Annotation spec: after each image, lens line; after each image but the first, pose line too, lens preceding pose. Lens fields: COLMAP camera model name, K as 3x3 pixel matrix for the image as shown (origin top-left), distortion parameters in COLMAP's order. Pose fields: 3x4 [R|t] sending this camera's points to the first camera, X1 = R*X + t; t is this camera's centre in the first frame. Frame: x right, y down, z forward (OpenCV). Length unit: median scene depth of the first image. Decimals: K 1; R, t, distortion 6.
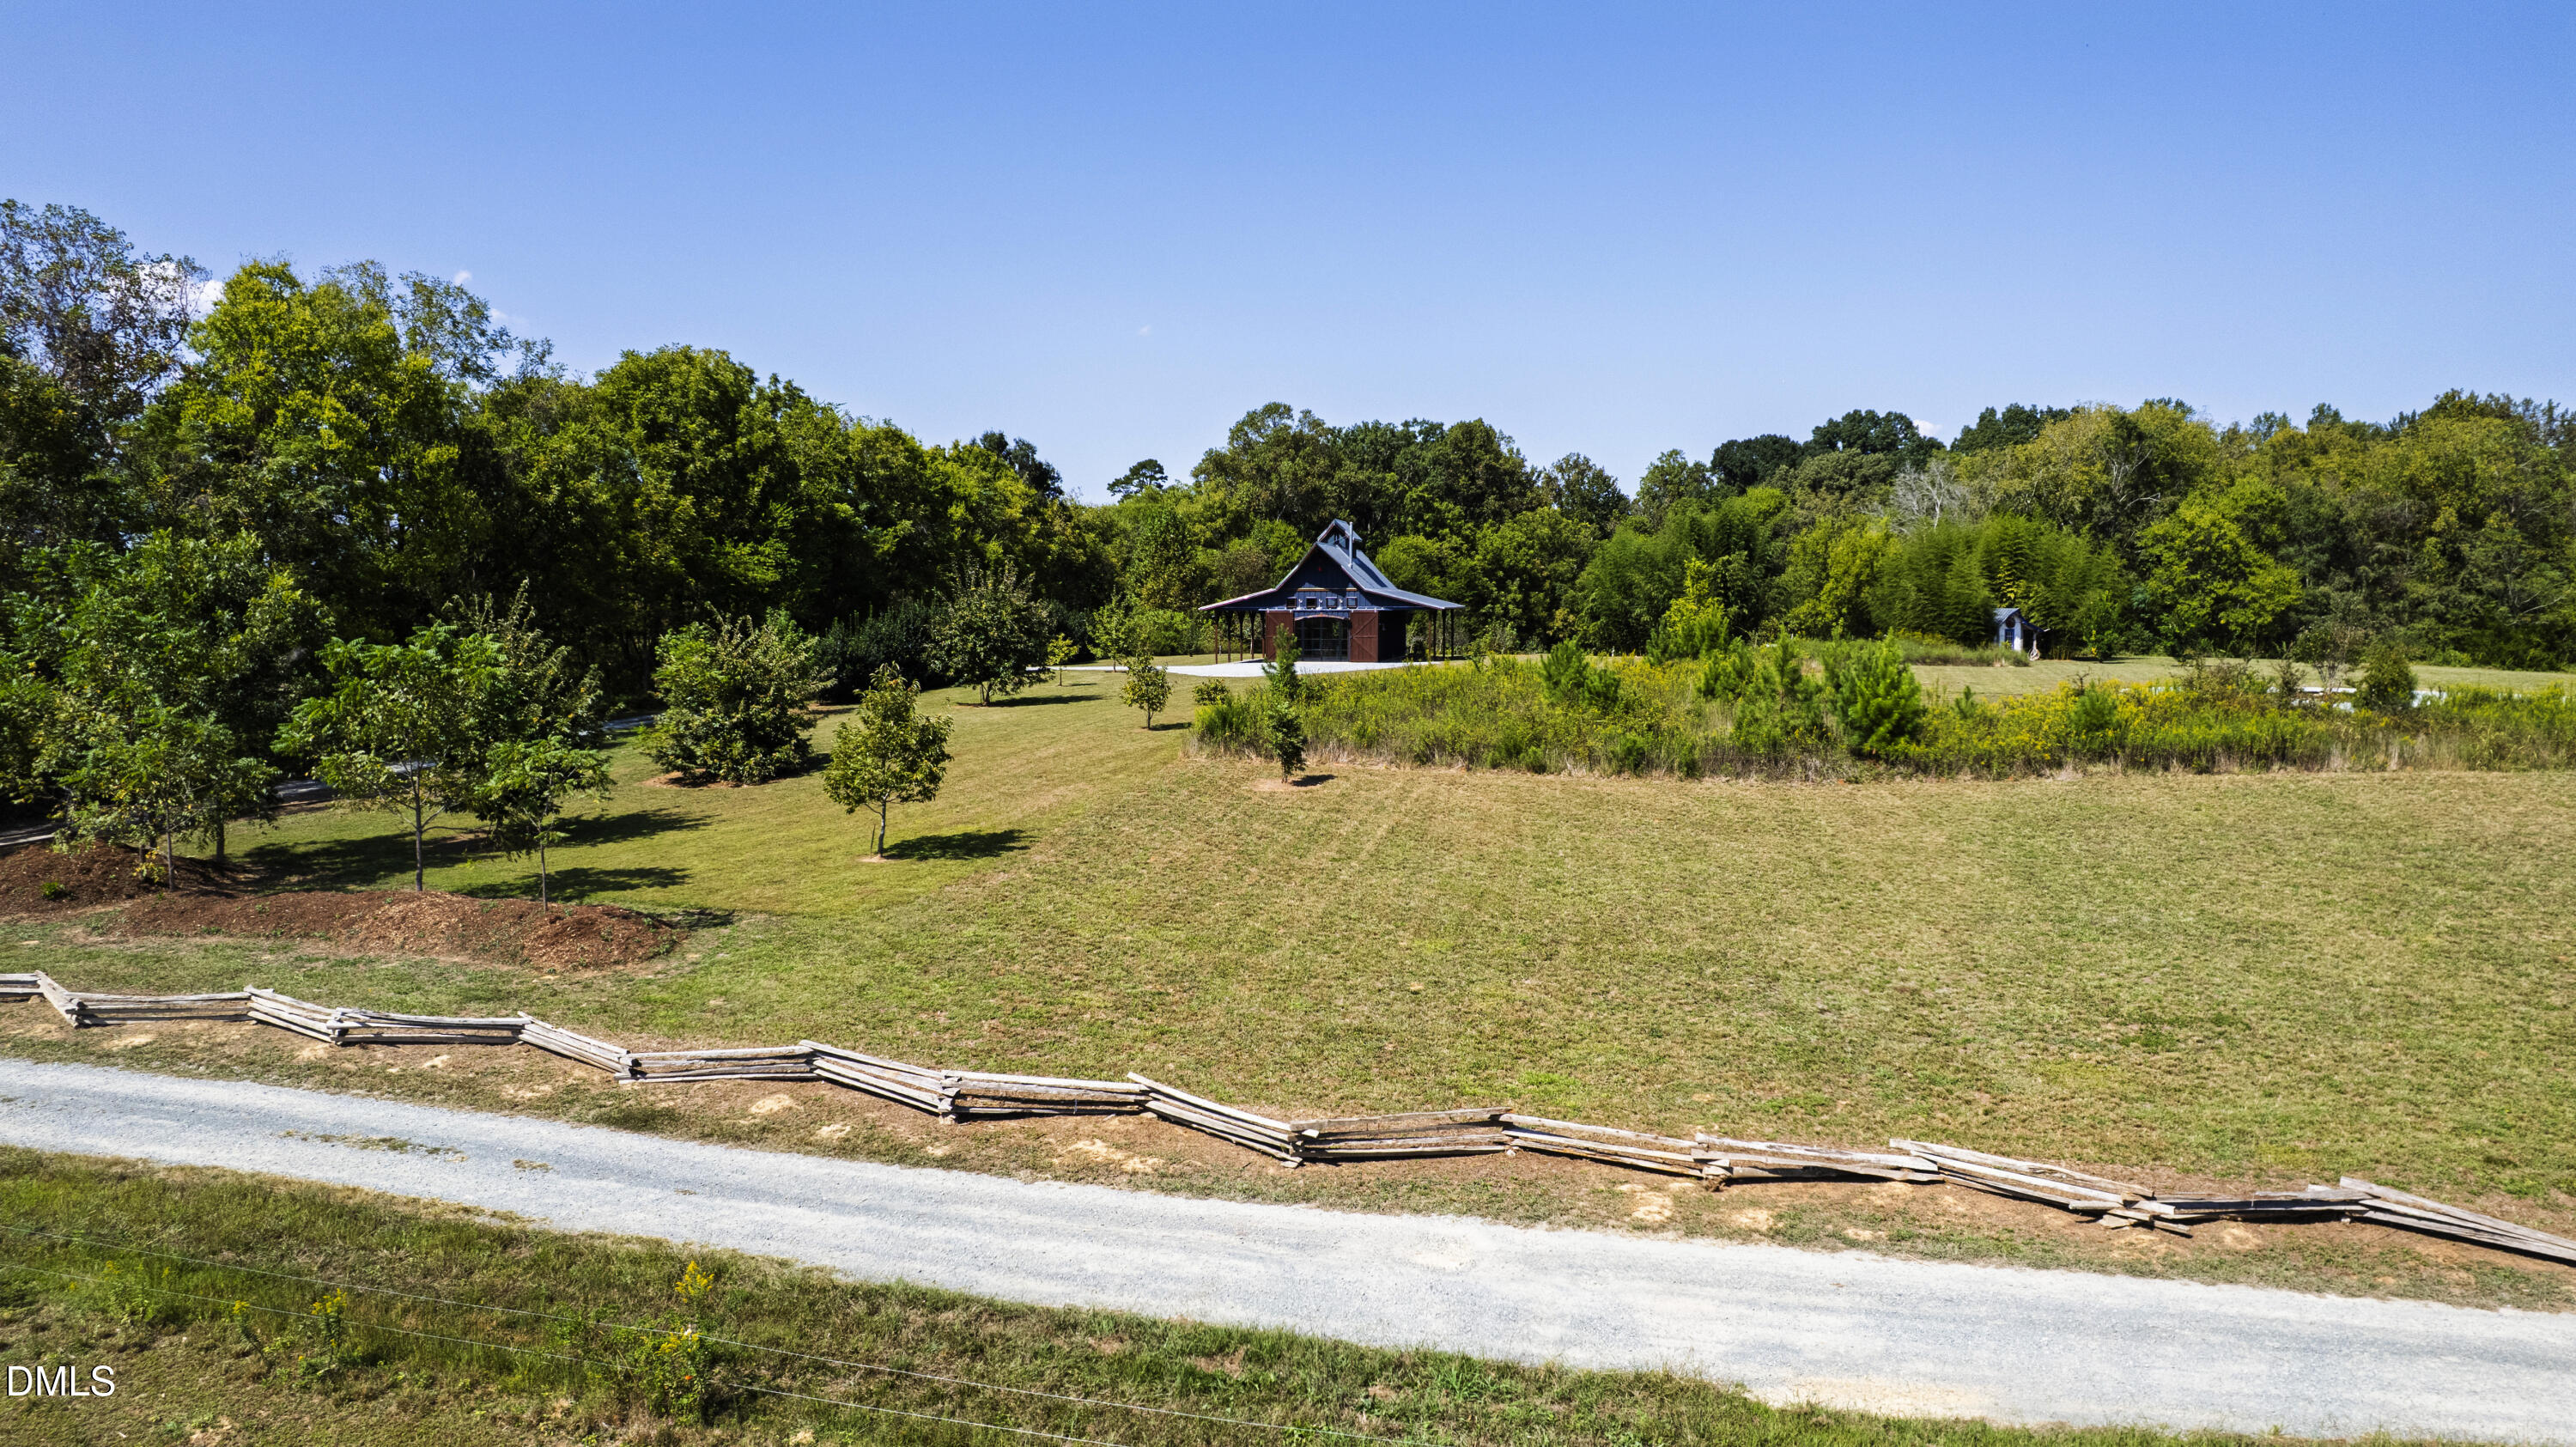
lens RADIAL K [[1656.8, 0, 1290.3], [0, 1656.8, 676.4], [0, 0, 1]] dist [-0.065438, 0.045269]
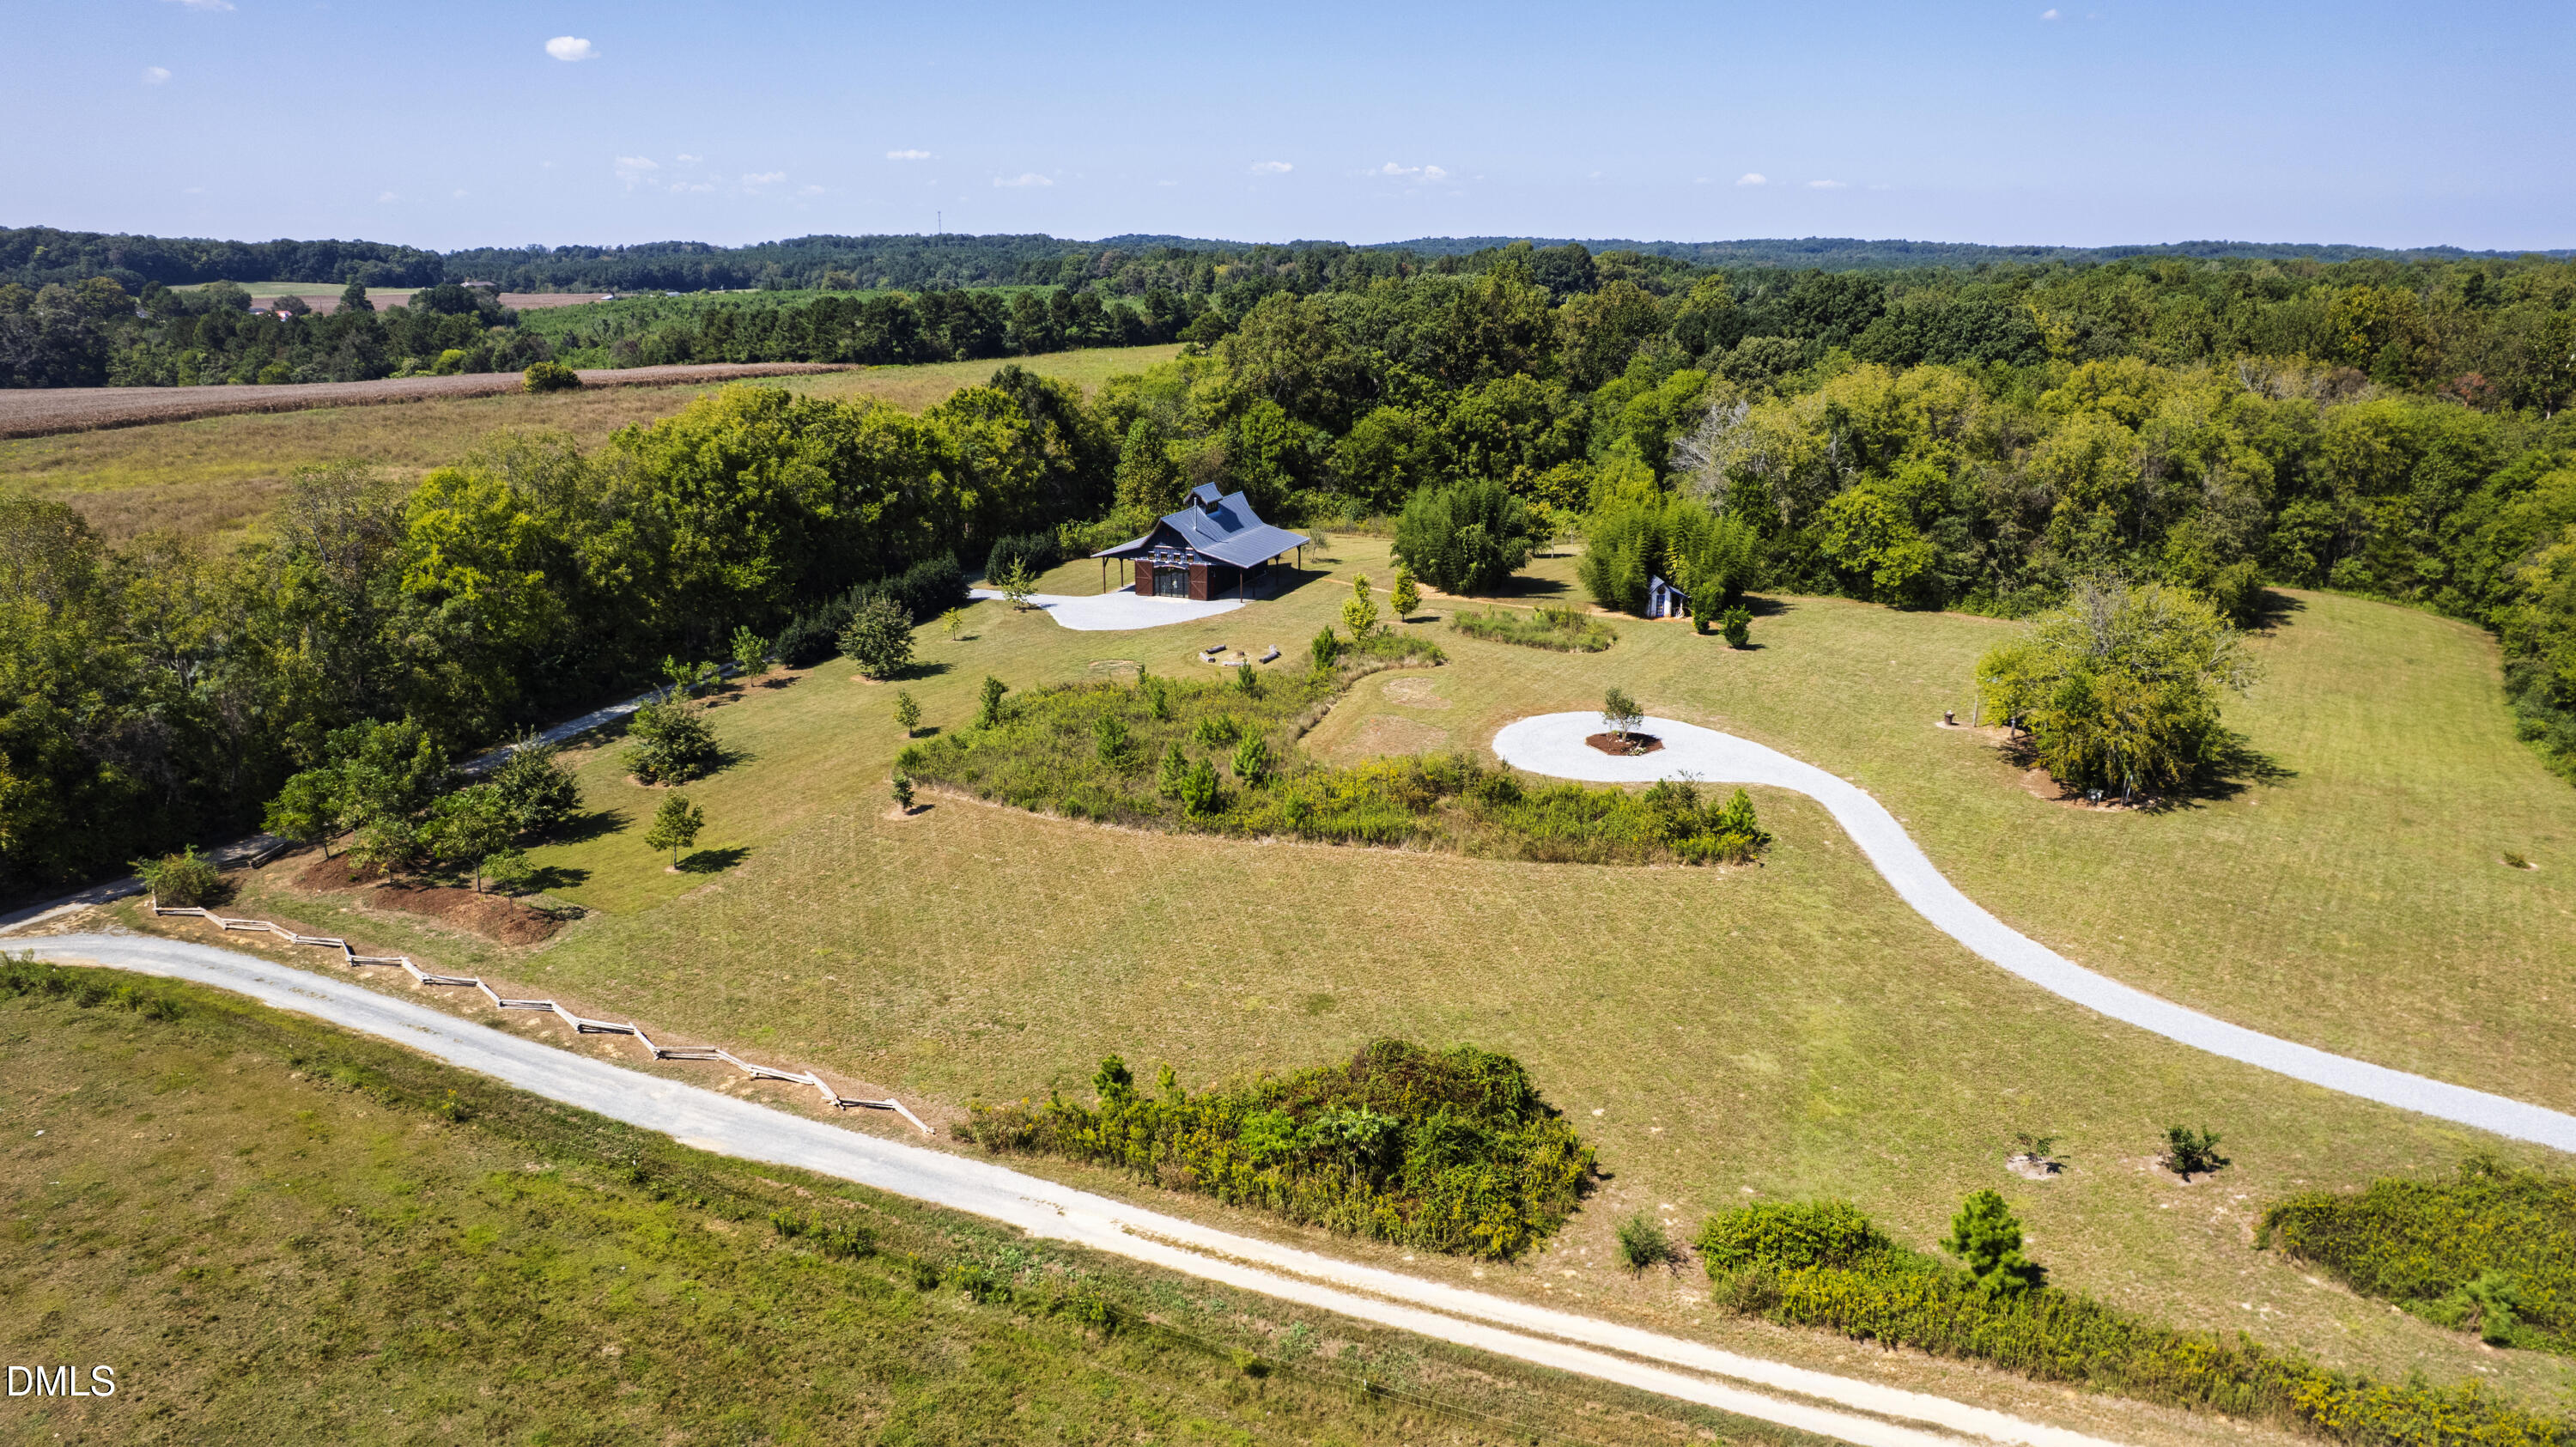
lens RADIAL K [[1640.6, 0, 1288.0], [0, 1640.6, 723.5], [0, 0, 1]] dist [-0.049831, 0.002298]
pose [[0.983974, 0.050236, -0.171089, 0.477824], [-0.008791, 0.971994, 0.234842, -0.308440], [0.178095, -0.229574, 0.956858, -0.478769]]
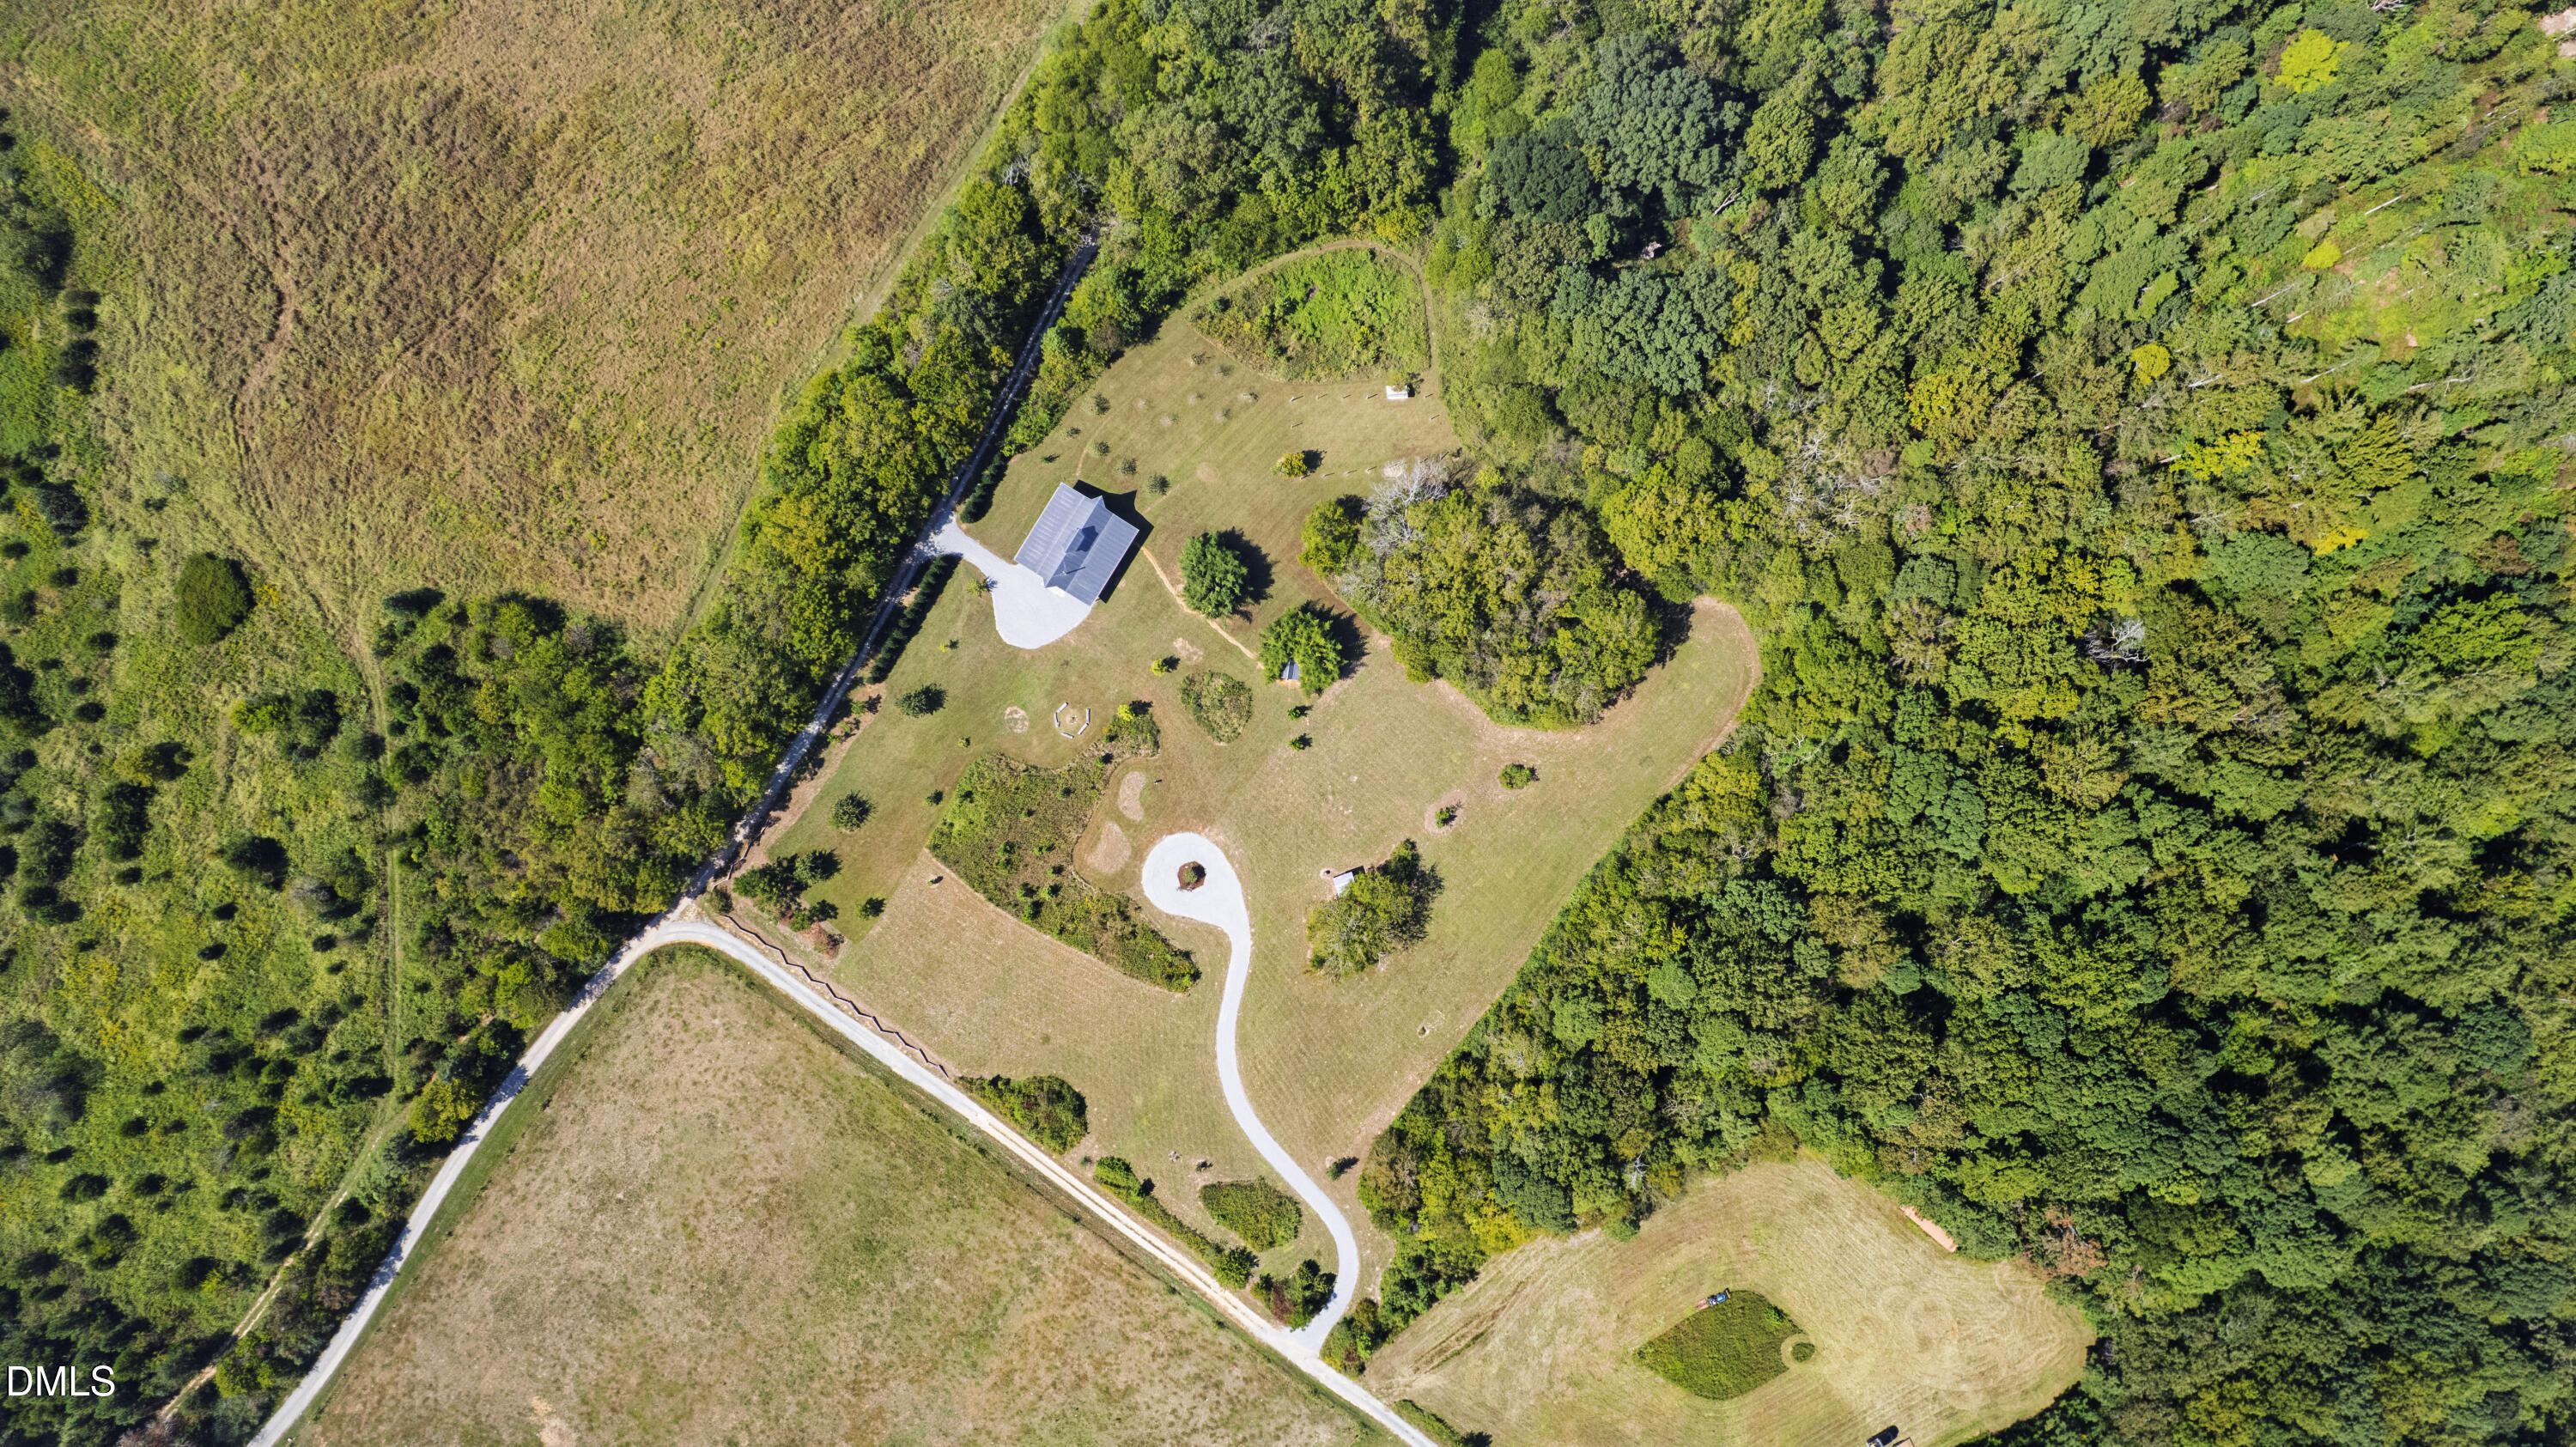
lens RADIAL K [[1640.6, 0, 1288.0], [0, 1640.6, 723.5], [0, 0, 1]] dist [-0.049831, 0.002298]
pose [[0.937207, 0.348747, 0.004238, 0.584385], [-0.028308, 0.063951, 0.997551, -3.533081], [0.347622, -0.935033, 0.069808, 0.939434]]
